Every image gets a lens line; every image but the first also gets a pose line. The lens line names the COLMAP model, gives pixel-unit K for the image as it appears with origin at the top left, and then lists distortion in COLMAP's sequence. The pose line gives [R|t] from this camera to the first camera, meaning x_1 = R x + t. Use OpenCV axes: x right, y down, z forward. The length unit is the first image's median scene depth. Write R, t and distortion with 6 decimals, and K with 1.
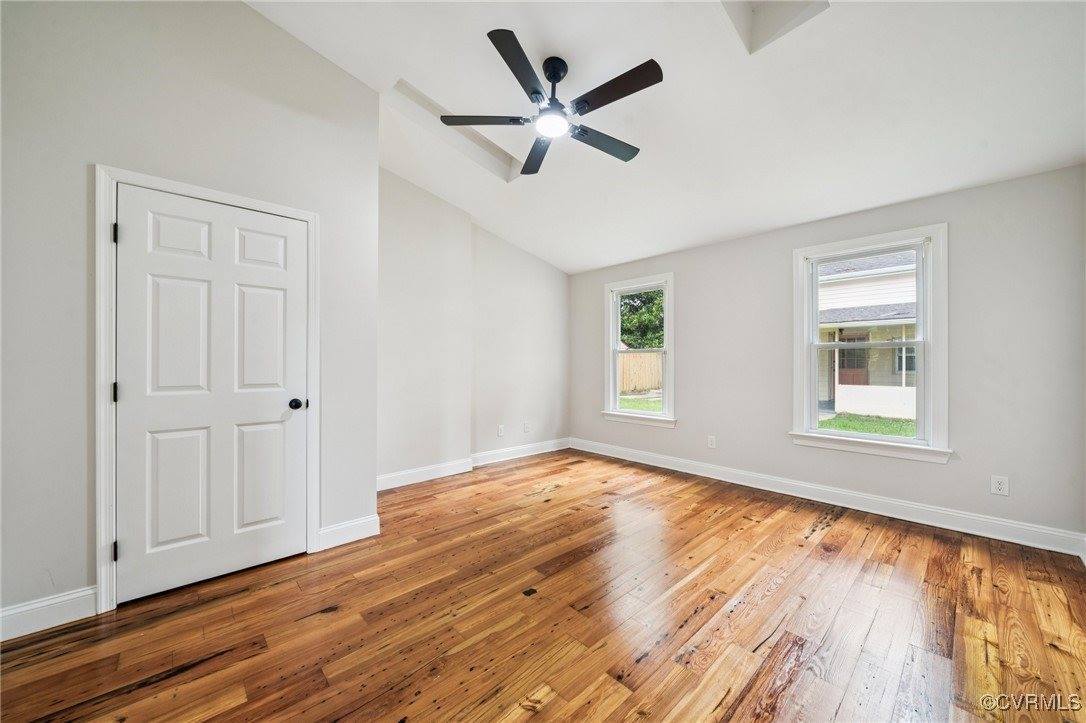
lens RADIAL K [[397.7, 0, 538.9], [0, 397.7, 360.9], [0, 0, 1]] dist [-0.001277, -0.000150]
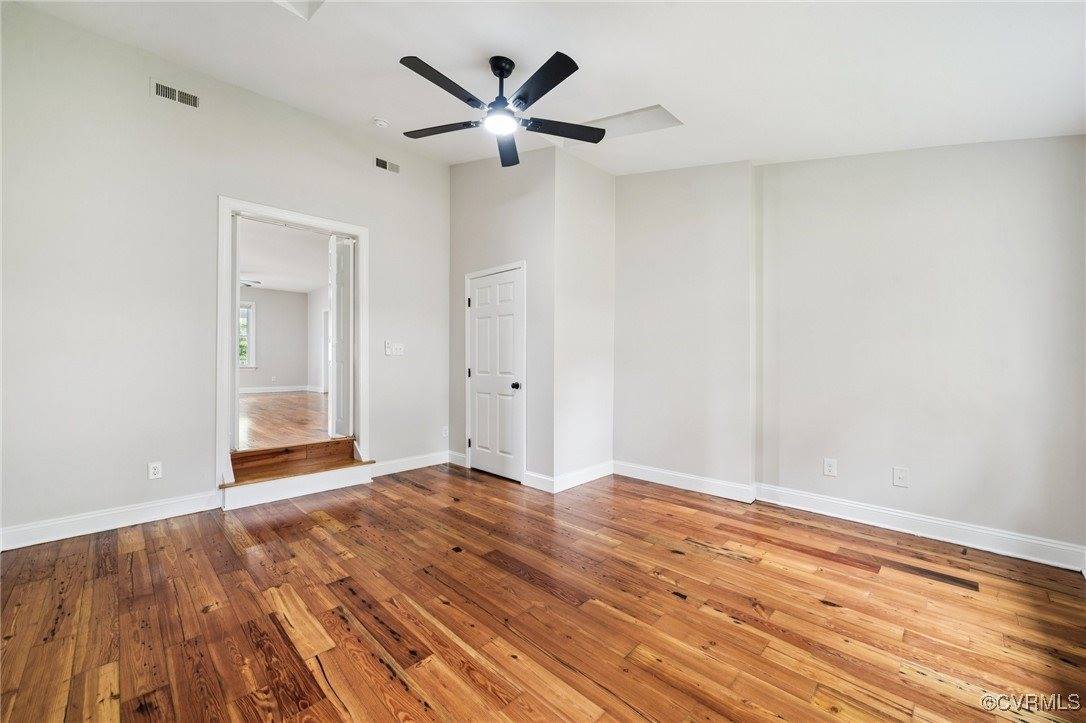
lens RADIAL K [[429.1, 0, 539.9], [0, 429.1, 364.8], [0, 0, 1]] dist [0.003452, 0.000248]
pose [[0.038095, 0.007812, -0.999244, 1.123853], [0.009416, 0.999922, 0.008177, 0.013356], [0.999230, -0.009720, 0.038019, 1.059736]]
